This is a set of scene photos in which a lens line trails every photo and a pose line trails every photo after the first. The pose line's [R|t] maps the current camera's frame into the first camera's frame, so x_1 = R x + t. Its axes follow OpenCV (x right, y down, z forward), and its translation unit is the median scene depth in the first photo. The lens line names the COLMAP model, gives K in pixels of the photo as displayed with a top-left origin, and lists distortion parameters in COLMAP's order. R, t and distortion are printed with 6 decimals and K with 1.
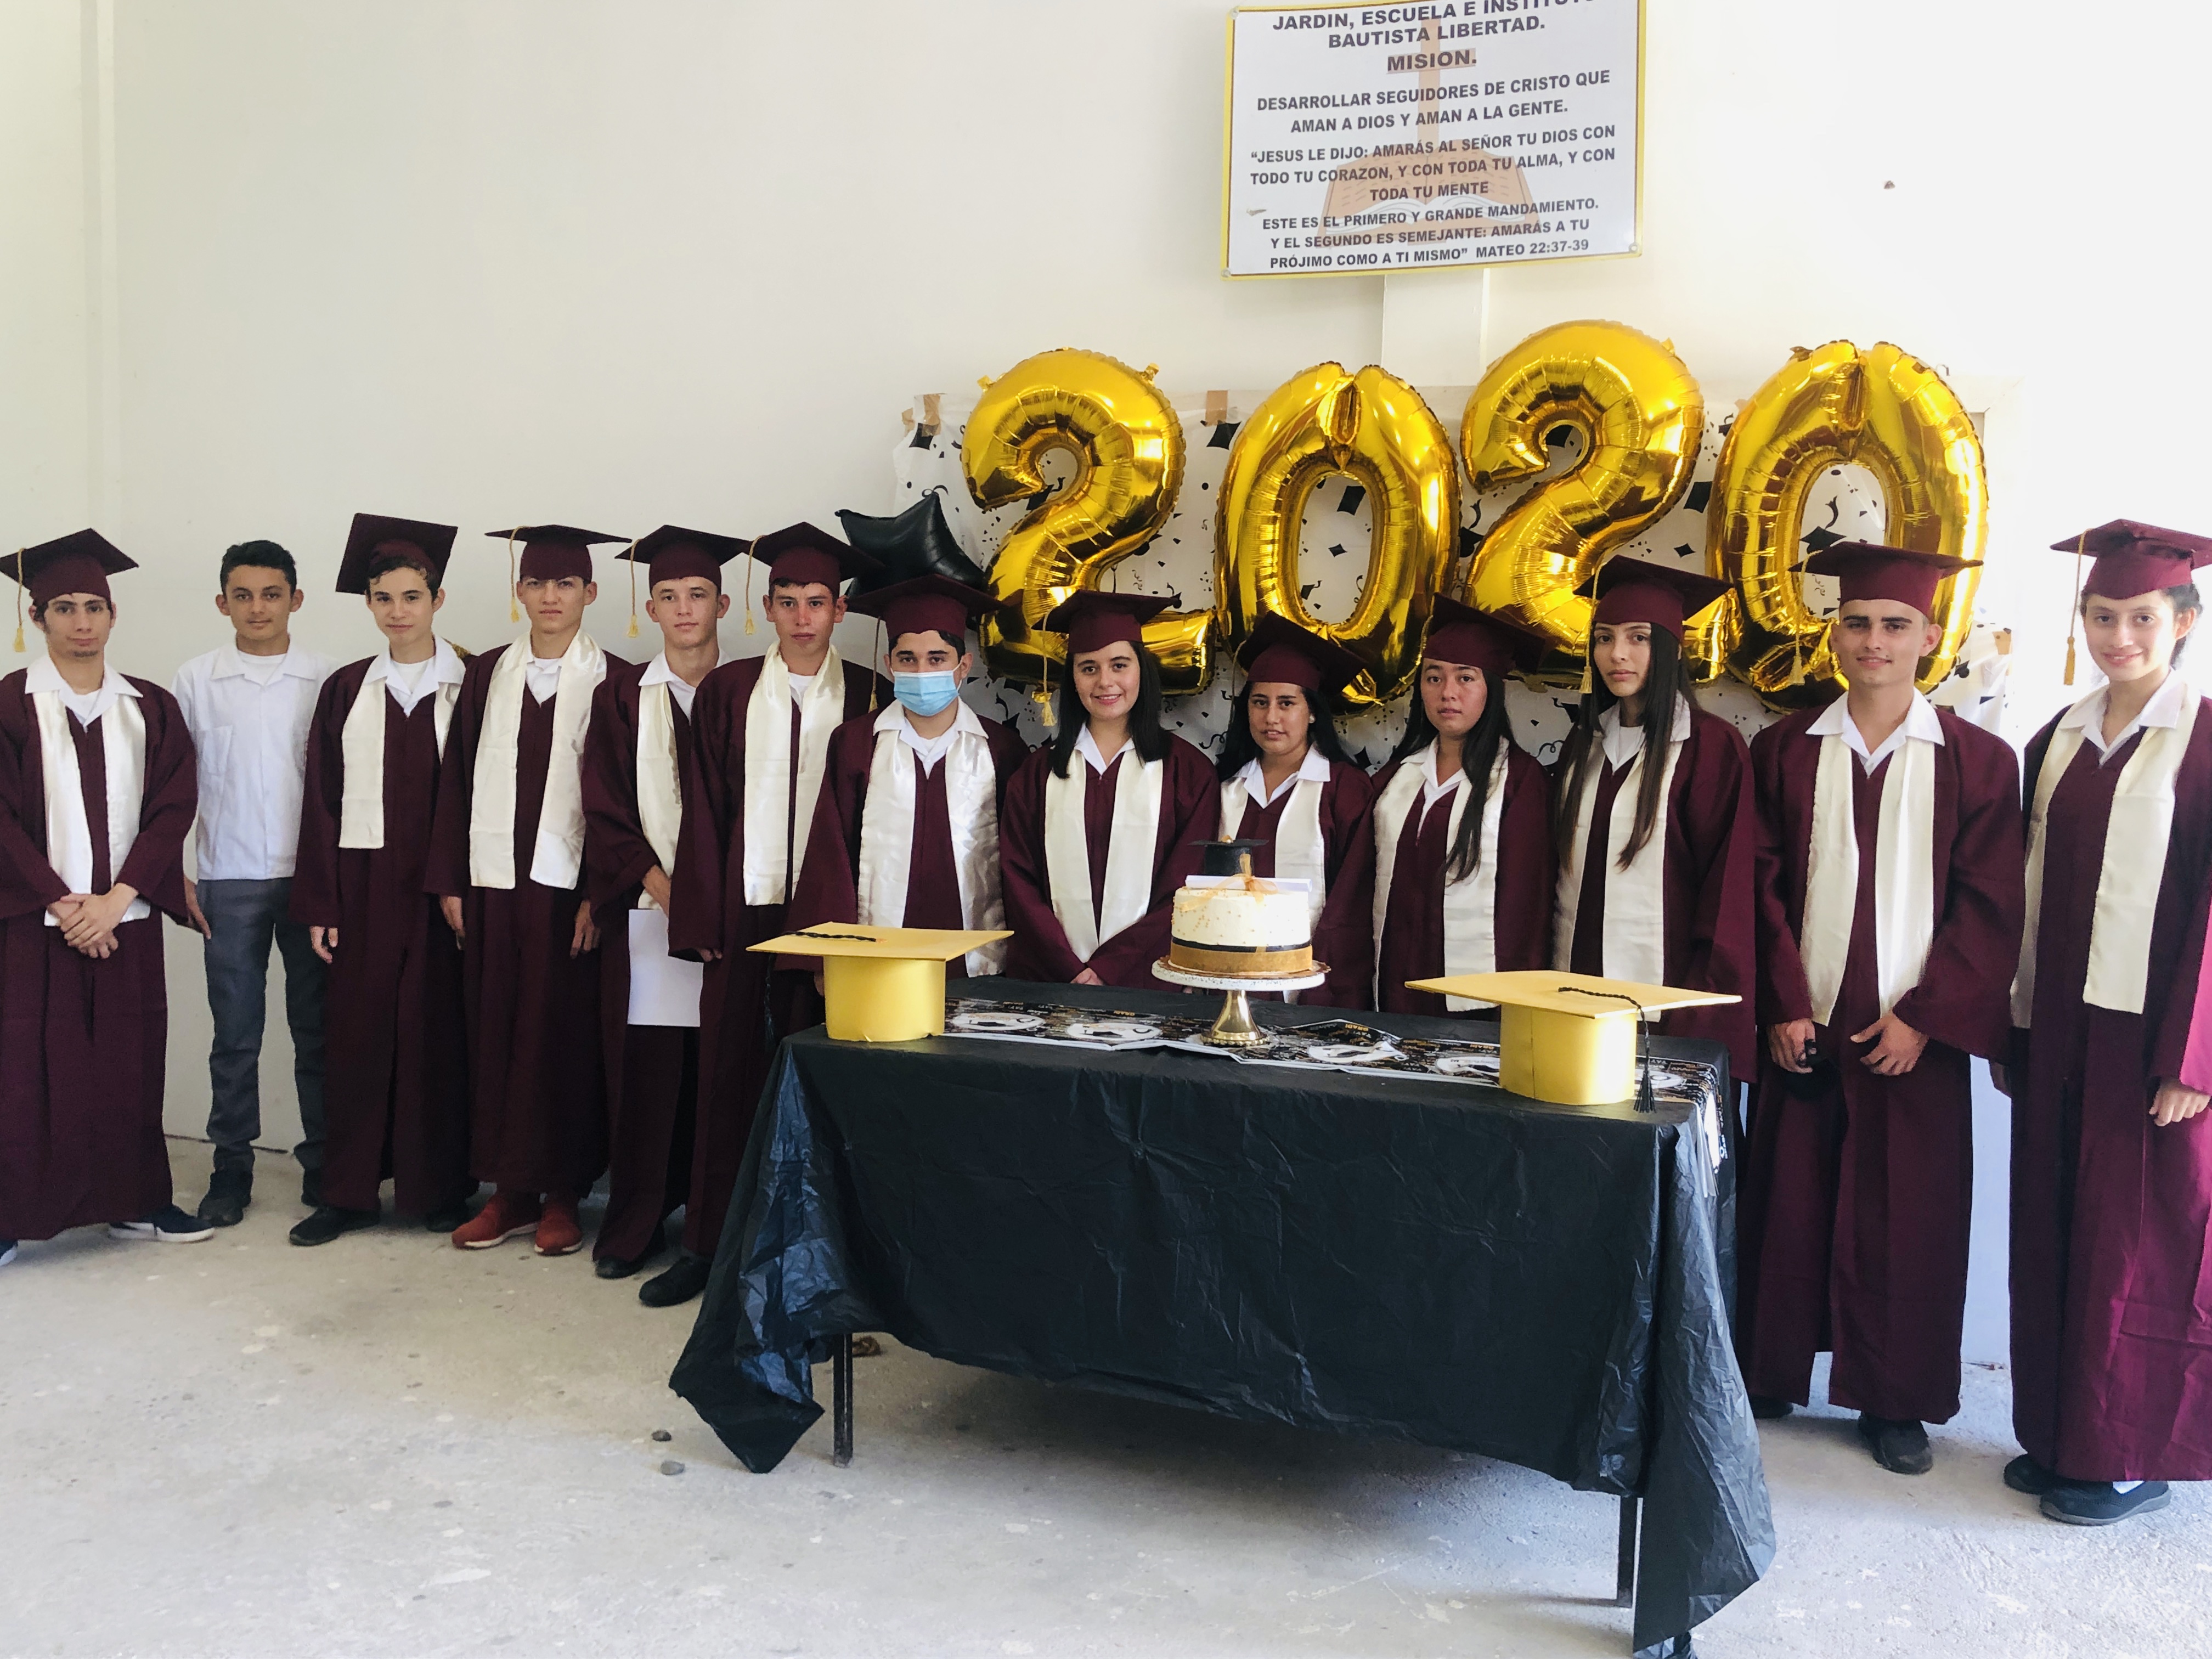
lens RADIAL K [[2292.2, 0, 1105.2], [0, 2292.2, 629.0], [0, 0, 1]] dist [-0.012700, -0.017111]
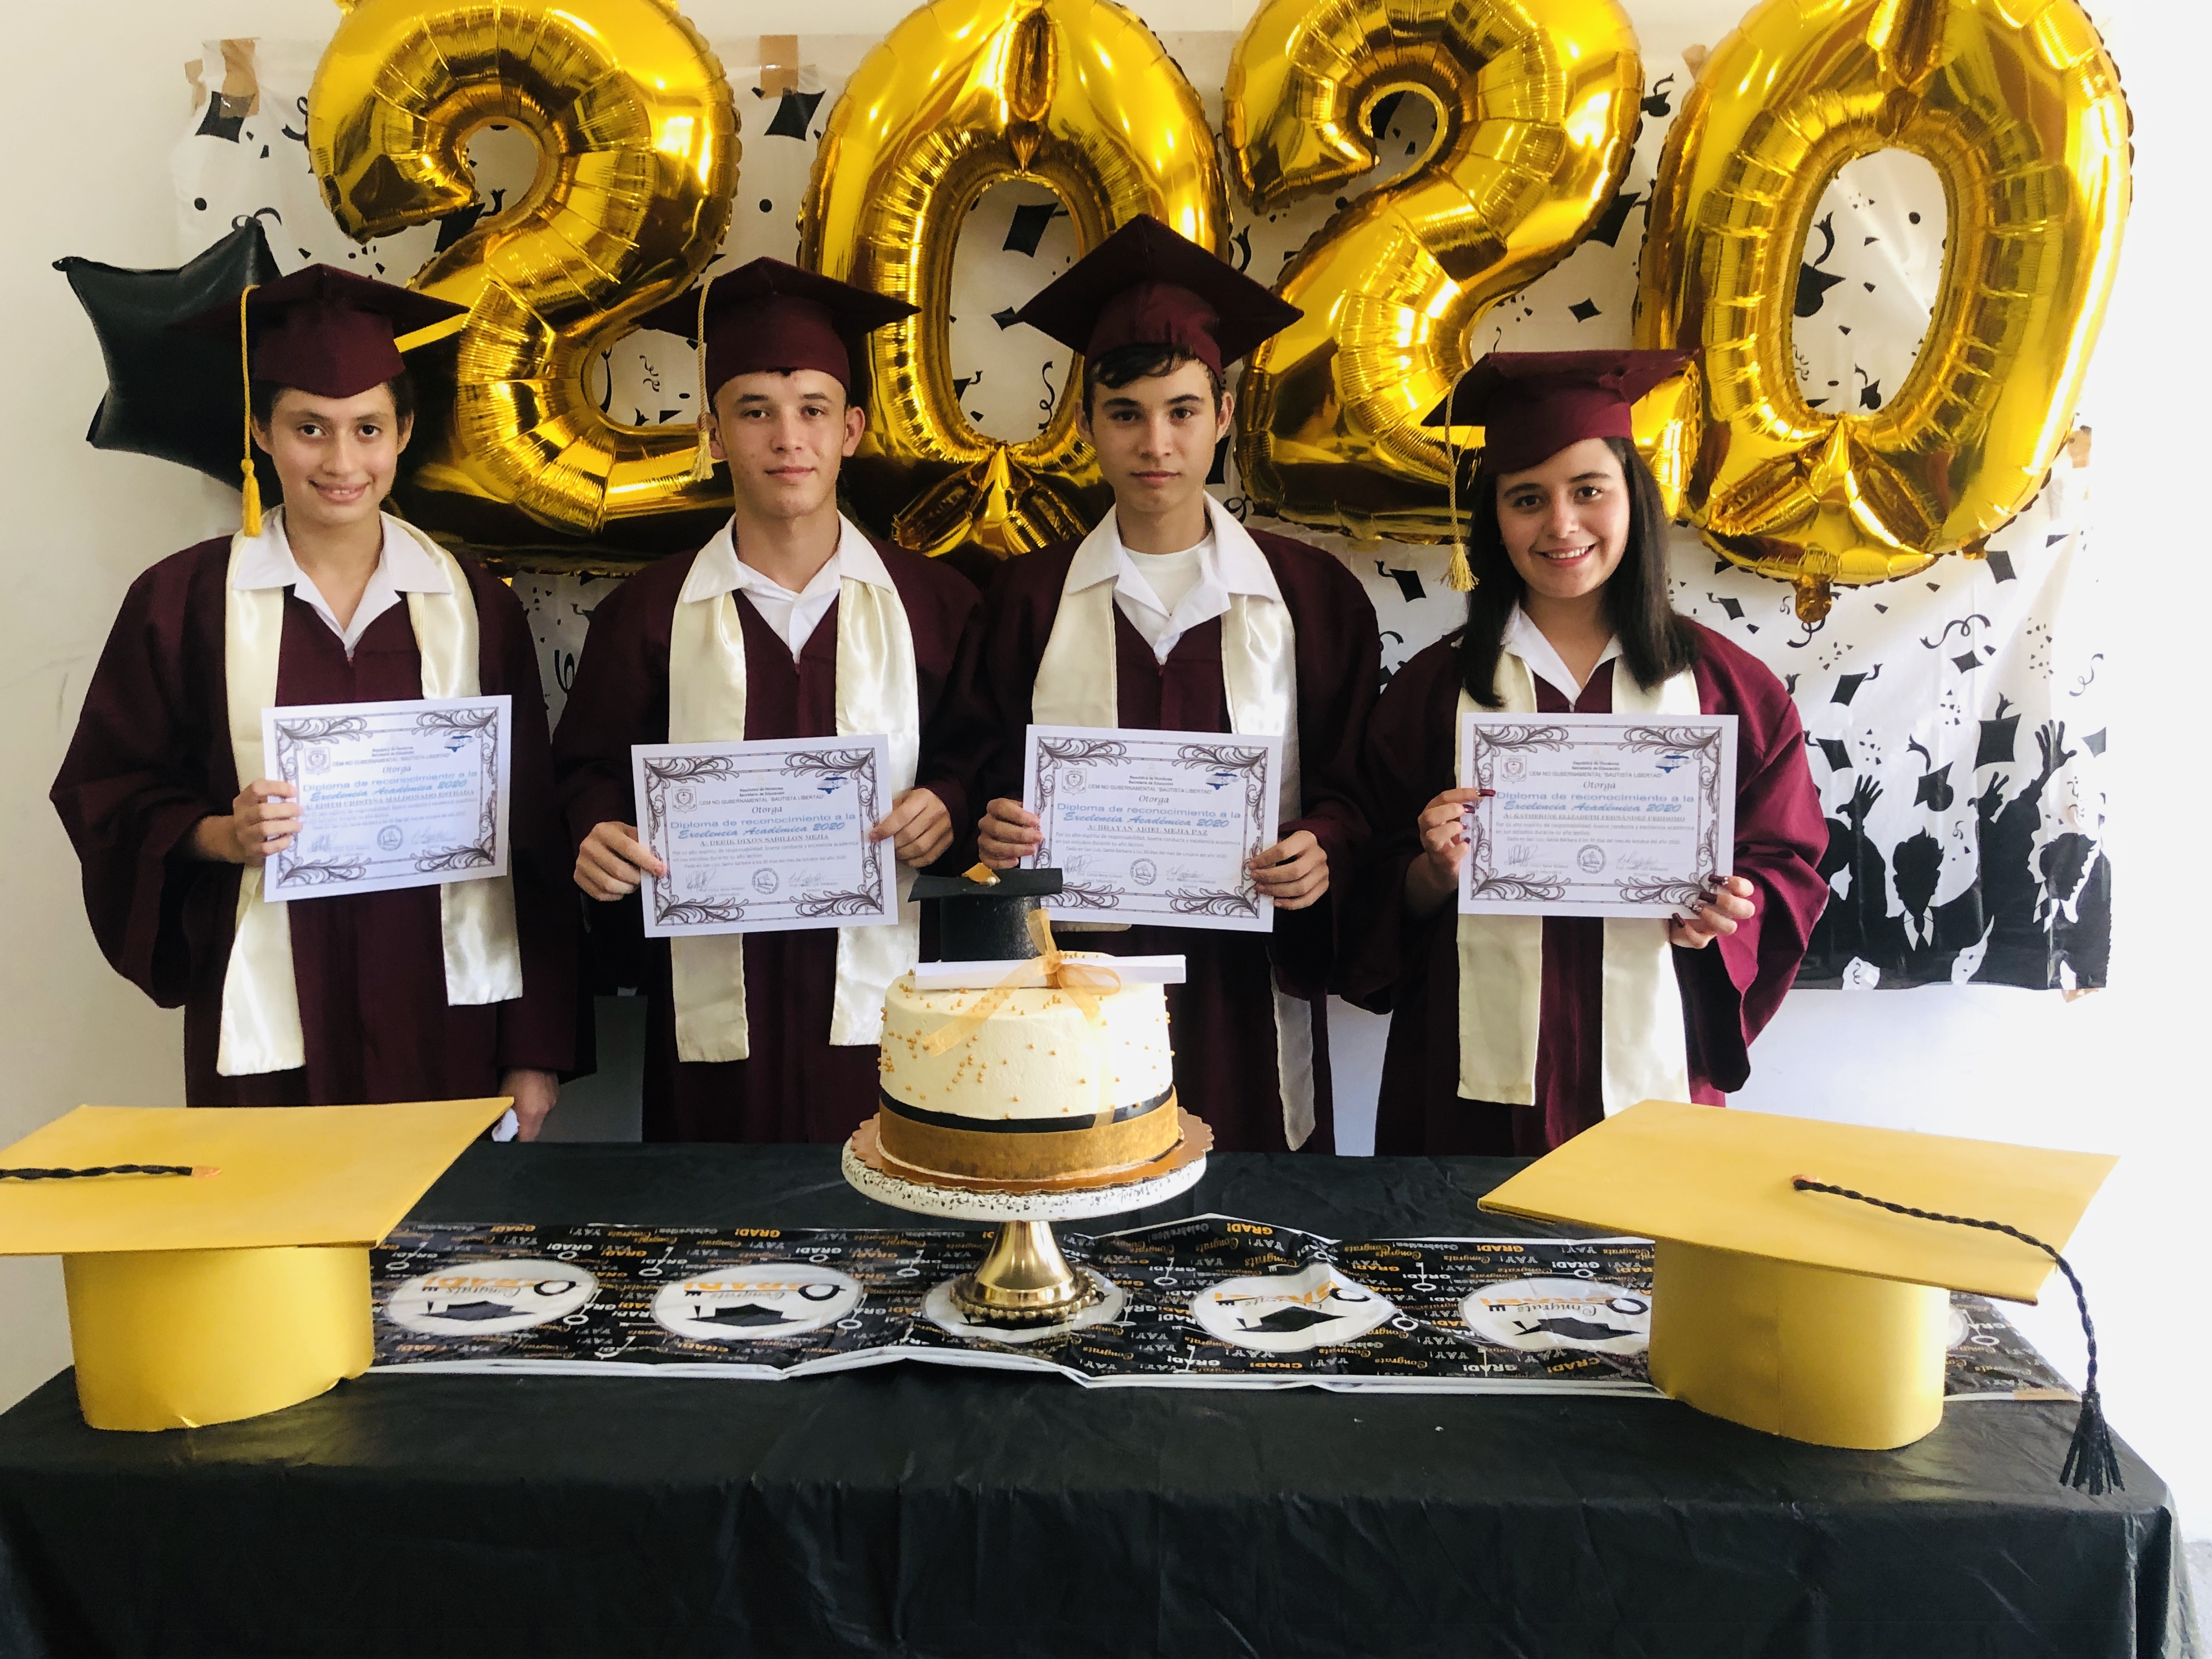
lens RADIAL K [[2292.2, 0, 1105.2], [0, 2292.2, 629.0], [0, 0, 1]] dist [-0.012700, -0.017111]
pose [[0.953537, -0.044237, 0.298010, -0.051429], [0.026148, 0.997581, 0.064416, 0.007897], [-0.300139, -0.053630, 0.952387, 0.452017]]
